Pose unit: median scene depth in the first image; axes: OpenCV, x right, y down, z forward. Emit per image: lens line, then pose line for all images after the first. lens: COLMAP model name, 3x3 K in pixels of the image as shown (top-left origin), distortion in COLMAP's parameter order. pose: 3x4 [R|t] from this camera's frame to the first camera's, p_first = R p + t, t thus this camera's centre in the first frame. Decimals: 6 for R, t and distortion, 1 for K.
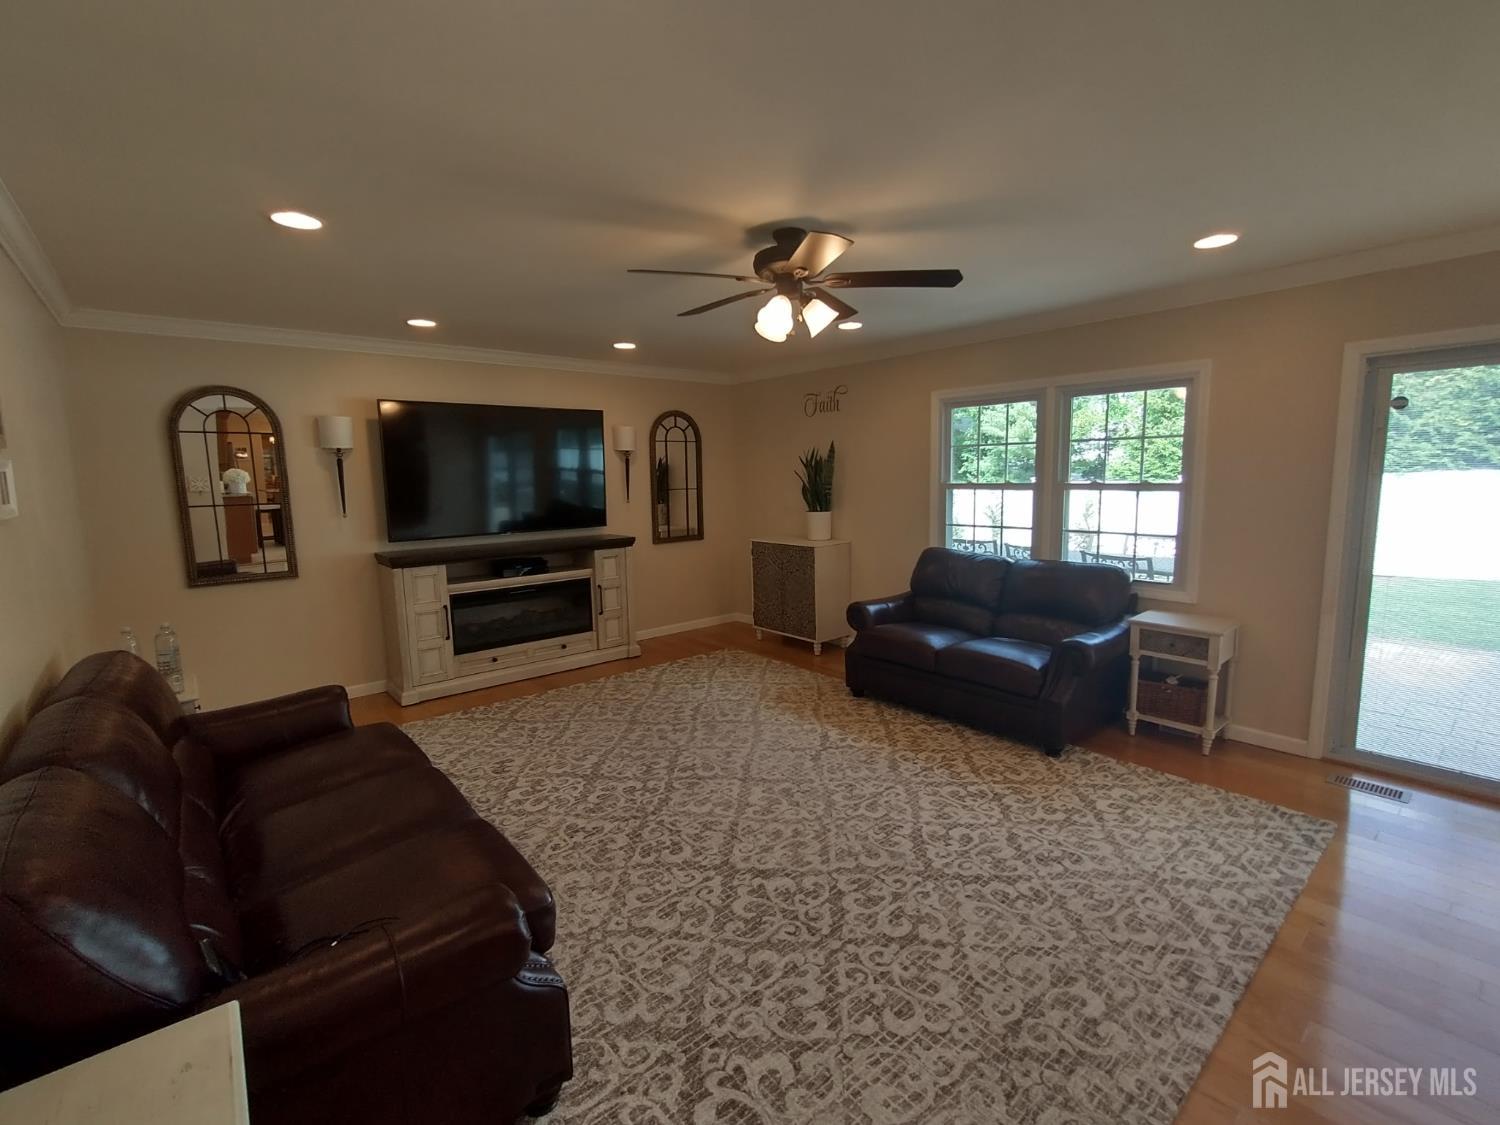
lens RADIAL K [[676.9, 0, 754.6], [0, 676.9, 561.3], [0, 0, 1]] dist [-0.003387, 0.001443]
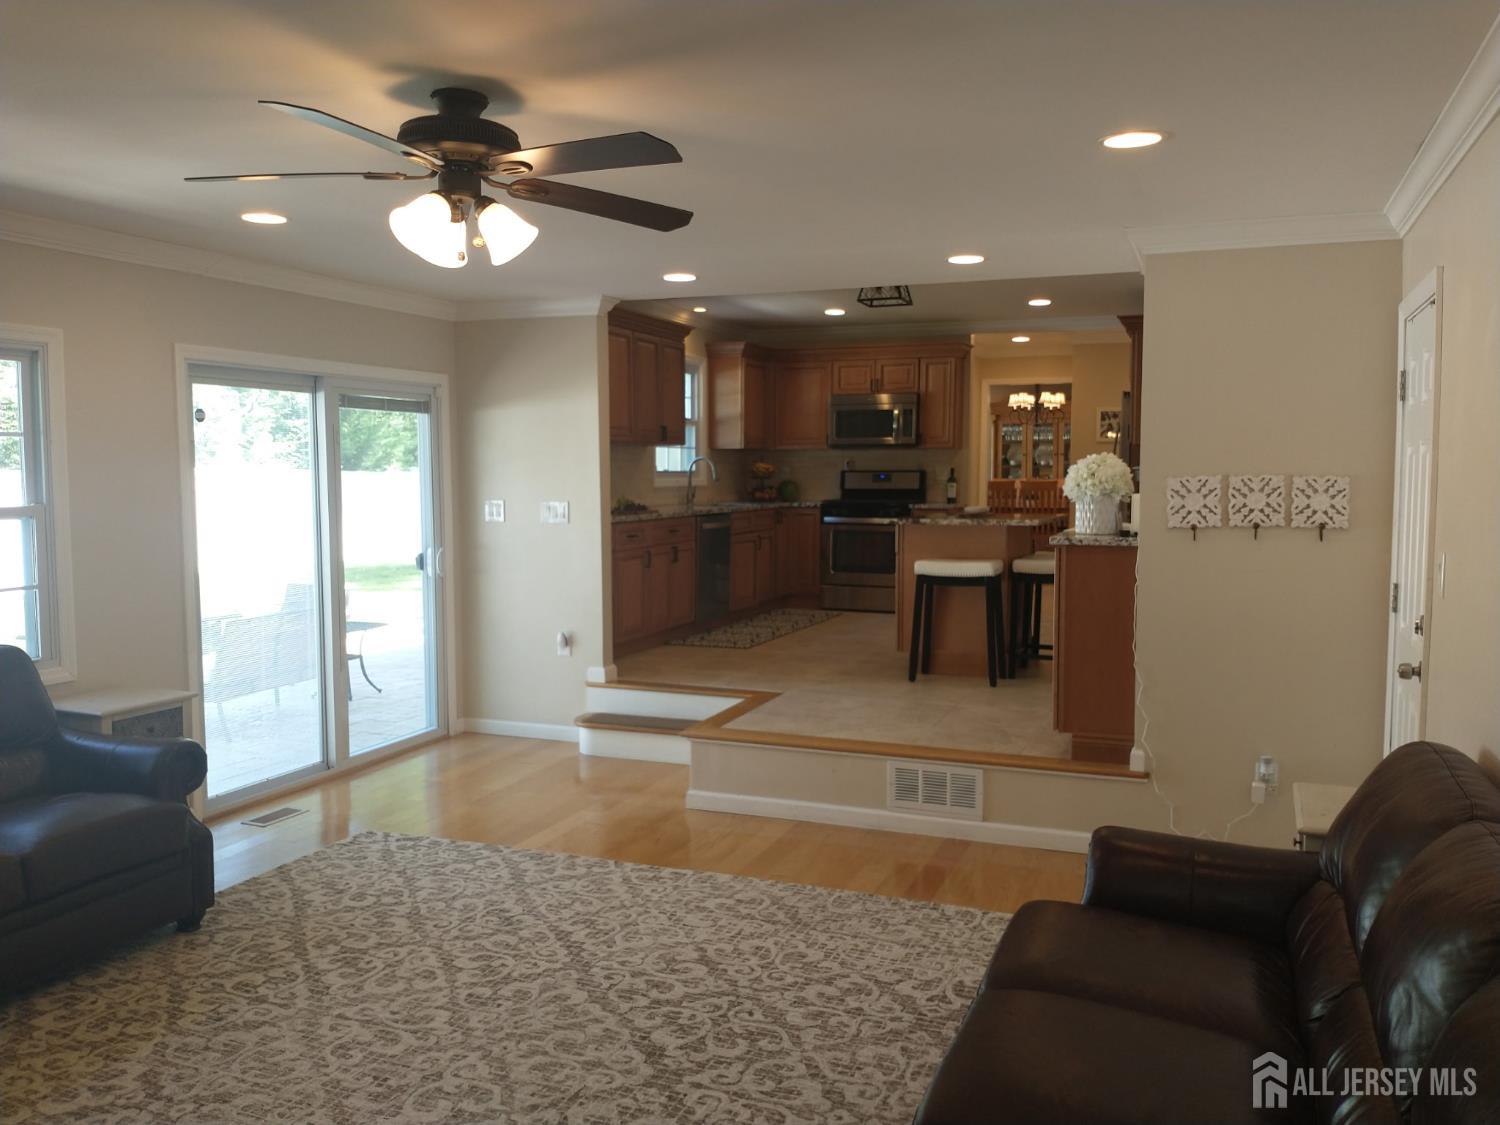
lens RADIAL K [[1210.8, 0, 747.1], [0, 1210.8, 573.4], [0, 0, 1]] dist [0.026831, -0.022213]
pose [[-0.466764, -0.056333, 0.882586, -1.107340], [0.122315, 0.984266, 0.127511, -0.173800], [-0.875882, 0.167471, -0.452530, 1.392799]]
